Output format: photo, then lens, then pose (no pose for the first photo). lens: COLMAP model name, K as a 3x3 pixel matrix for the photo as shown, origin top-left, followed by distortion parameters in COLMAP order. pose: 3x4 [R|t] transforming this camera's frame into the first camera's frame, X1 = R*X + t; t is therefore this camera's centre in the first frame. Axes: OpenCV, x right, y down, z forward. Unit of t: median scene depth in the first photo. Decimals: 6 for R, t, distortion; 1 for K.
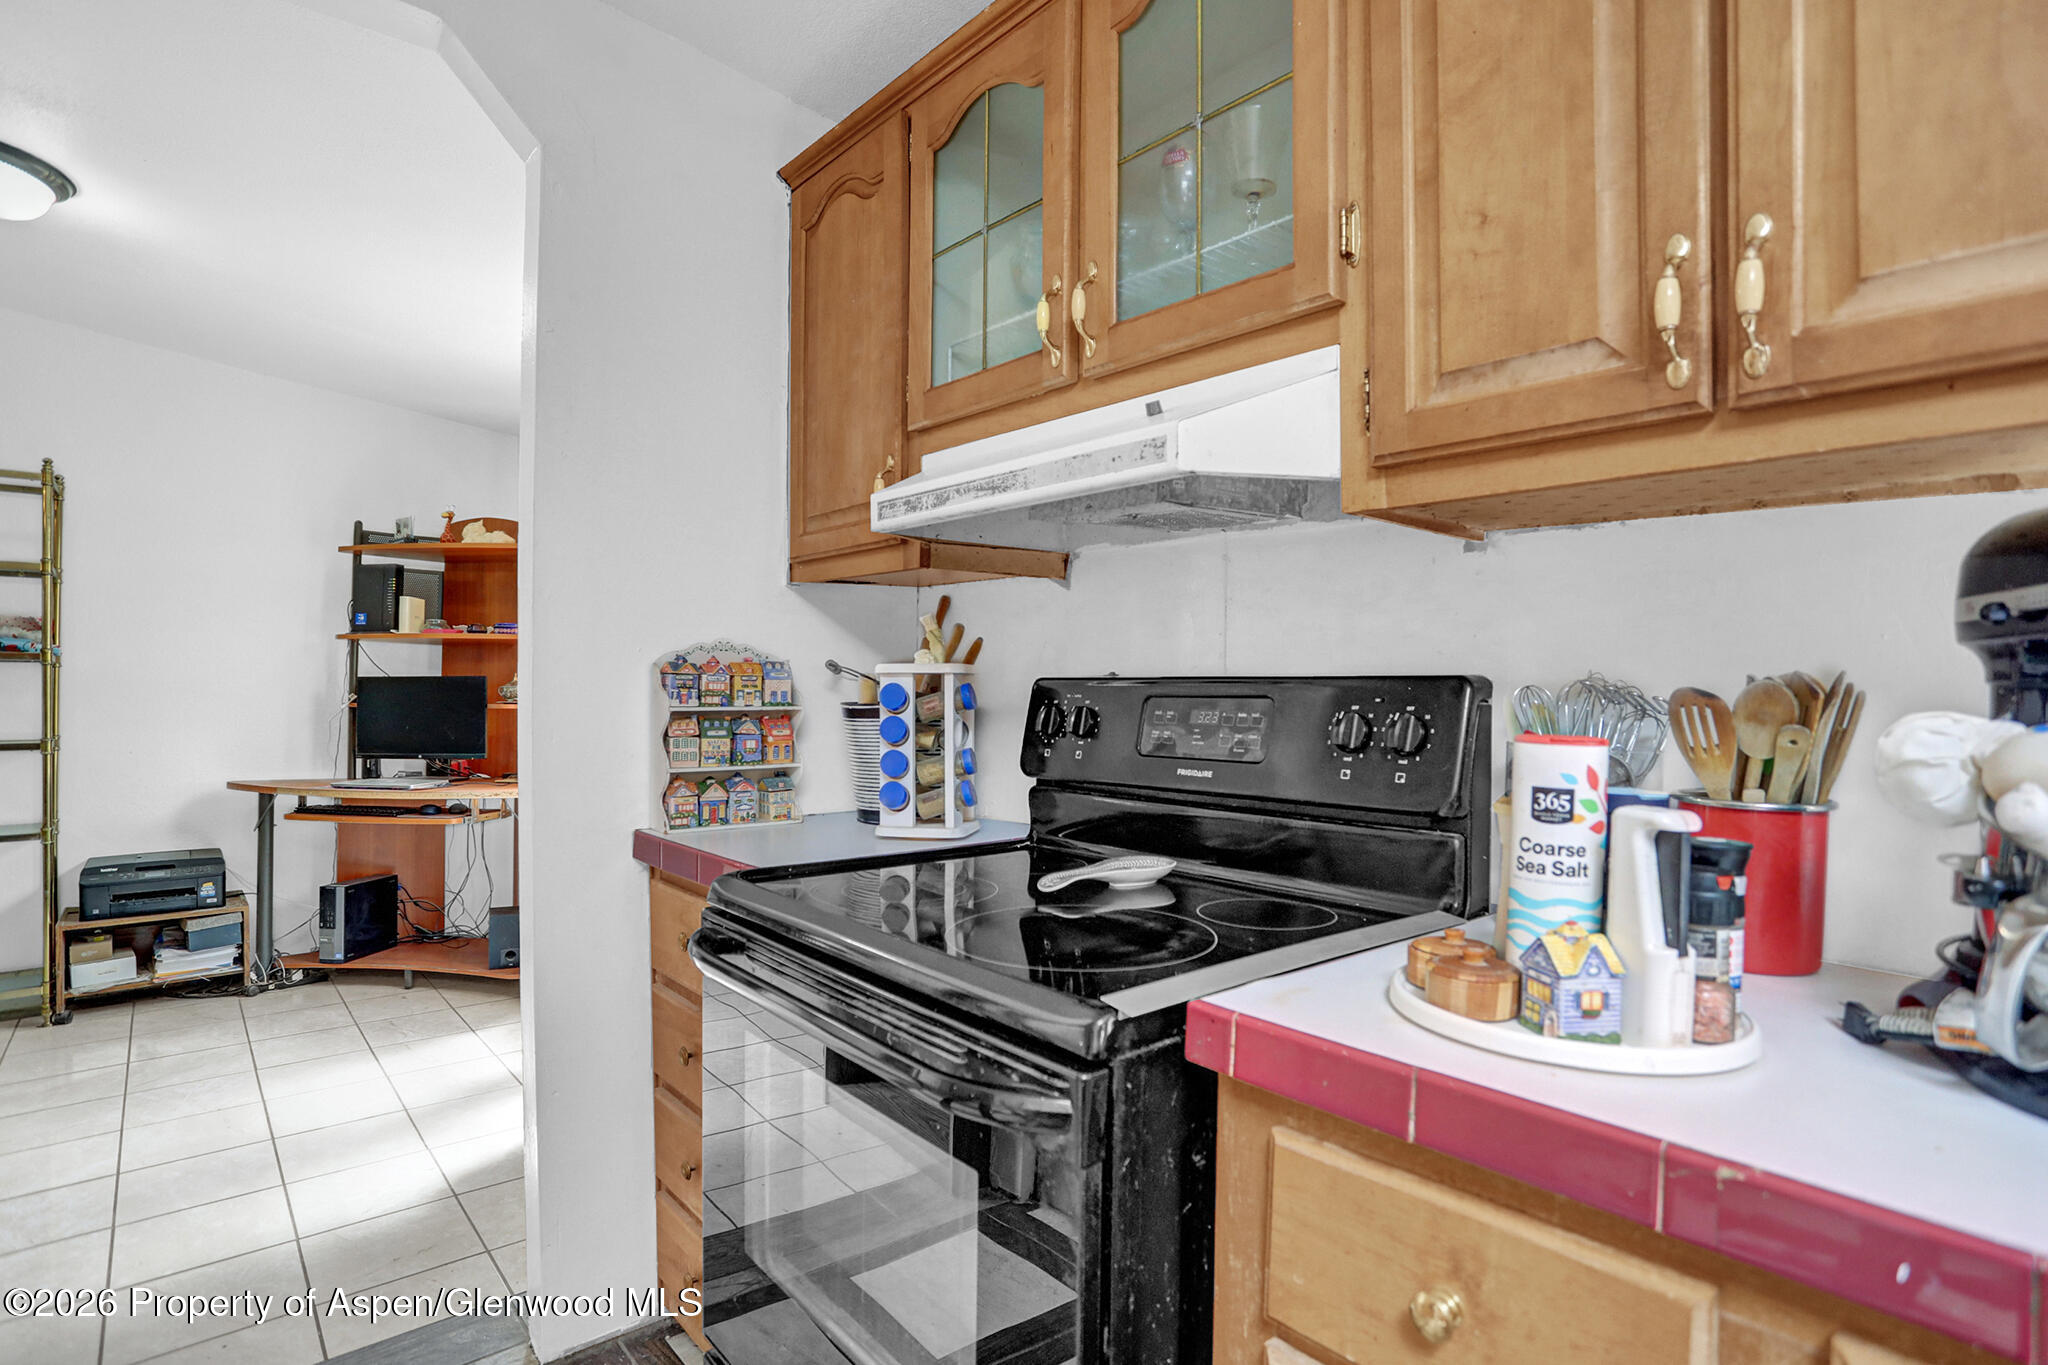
lens RADIAL K [[1038.1, 0, 1007.2], [0, 1038.1, 686.4], [0, 0, 1]] dist [-0.072702, 0.032169]
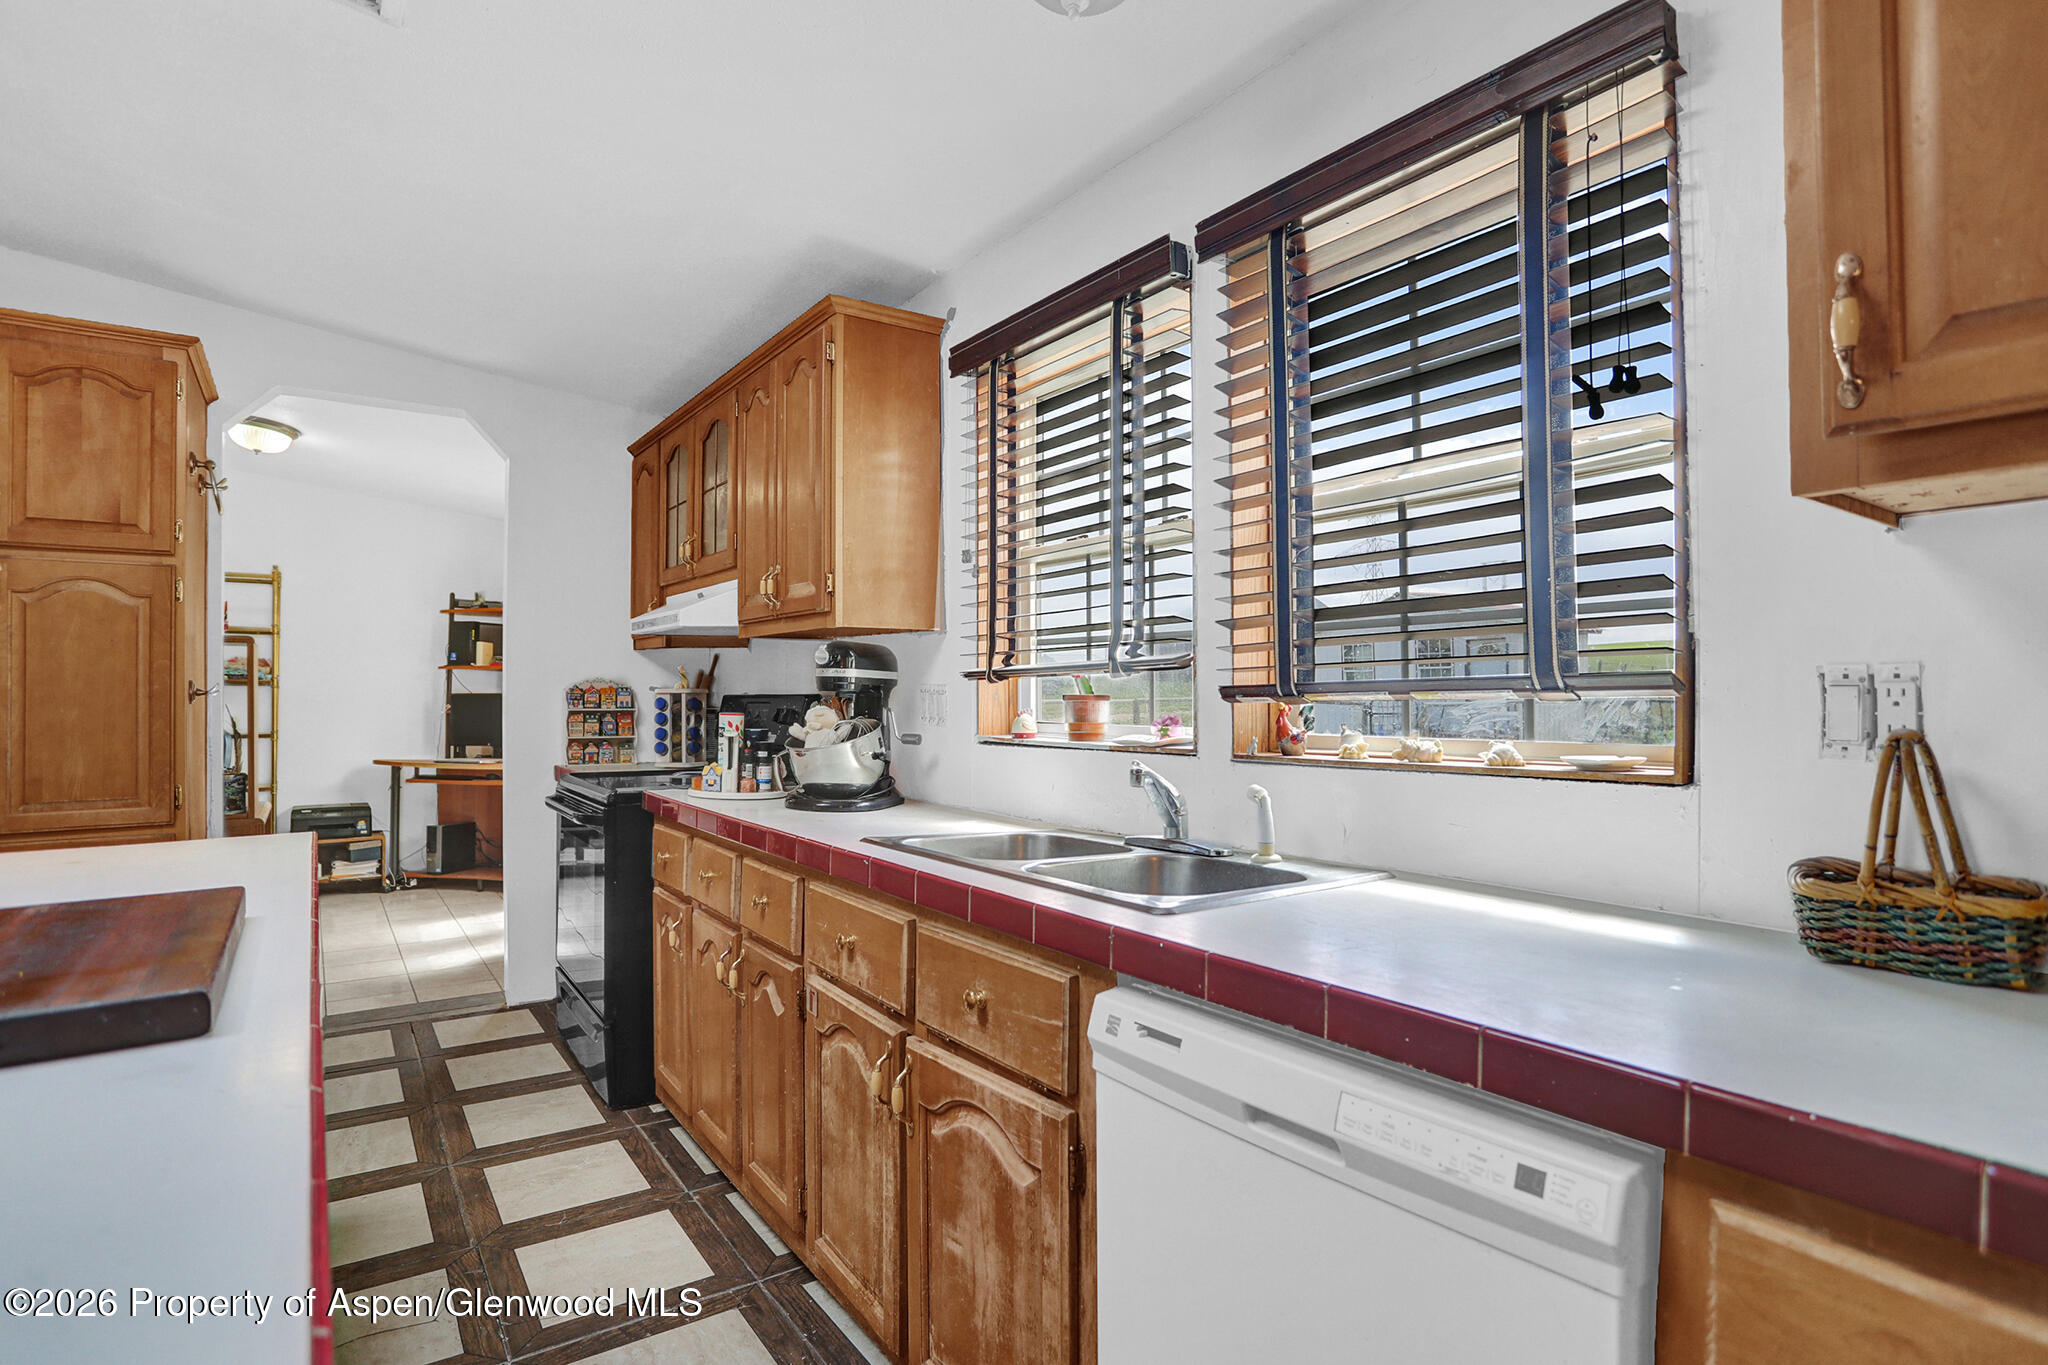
lens RADIAL K [[1038.1, 0, 1007.2], [0, 1038.1, 686.4], [0, 0, 1]] dist [-0.072702, 0.032169]
pose [[0.995573, -0.005355, -0.093834, 0.399198], [0.004392, 0.999936, -0.010465, -0.000389], [0.093884, 0.010006, 0.995533, -0.537030]]
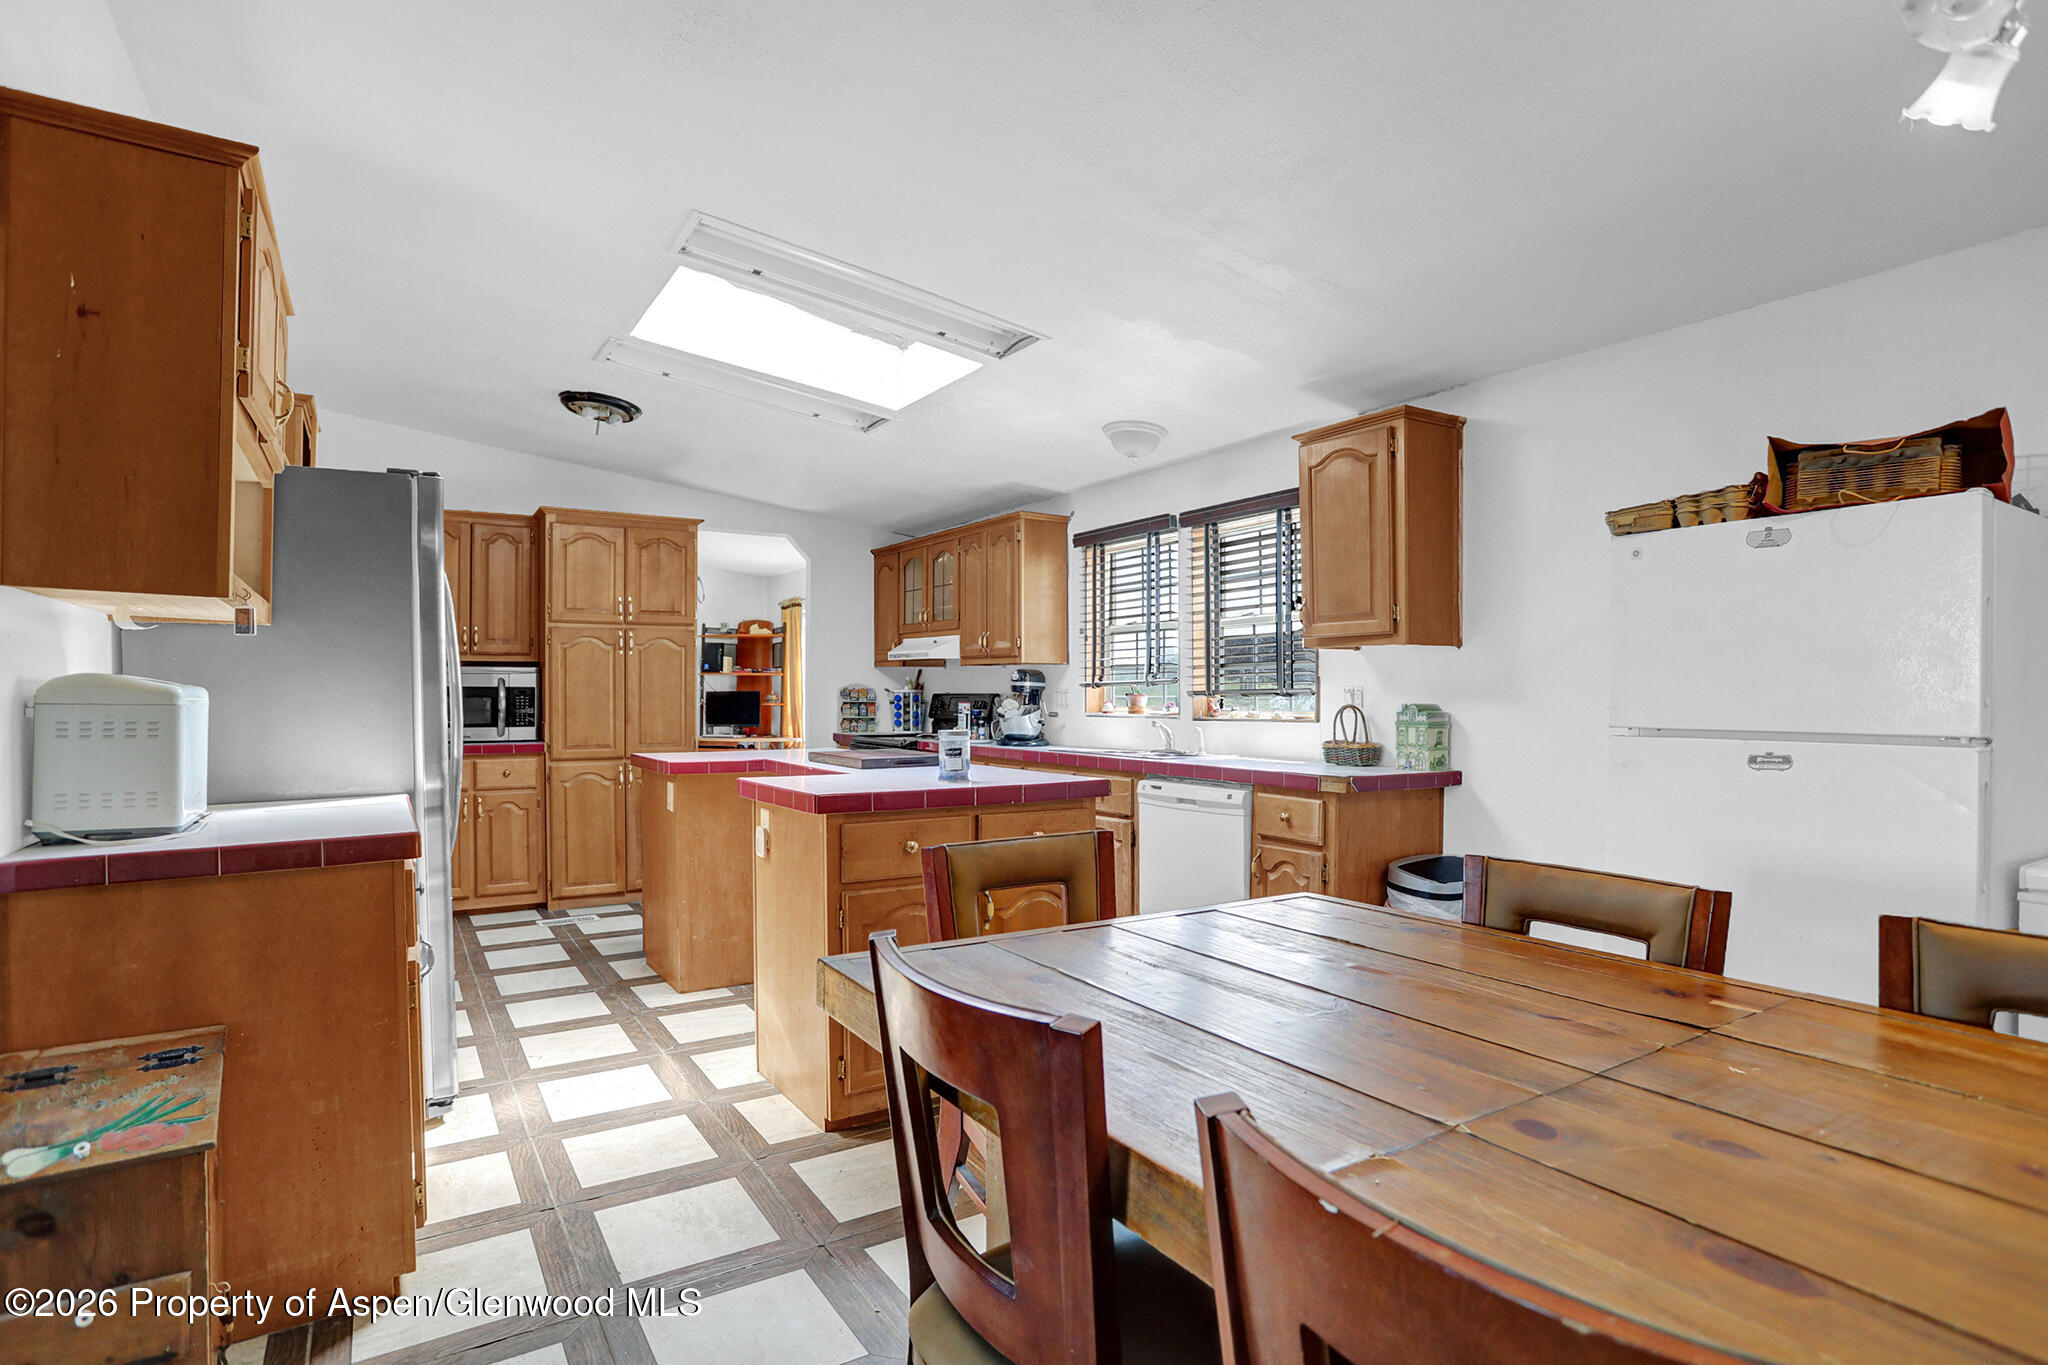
lens RADIAL K [[1038.1, 0, 1007.2], [0, 1038.1, 686.4], [0, 0, 1]] dist [-0.072702, 0.032169]
pose [[0.990180, -0.002354, -0.139780, 0.412536], [0.001205, 0.999965, -0.008306, -0.000760], [0.139795, 0.008056, 0.990148, -1.376926]]
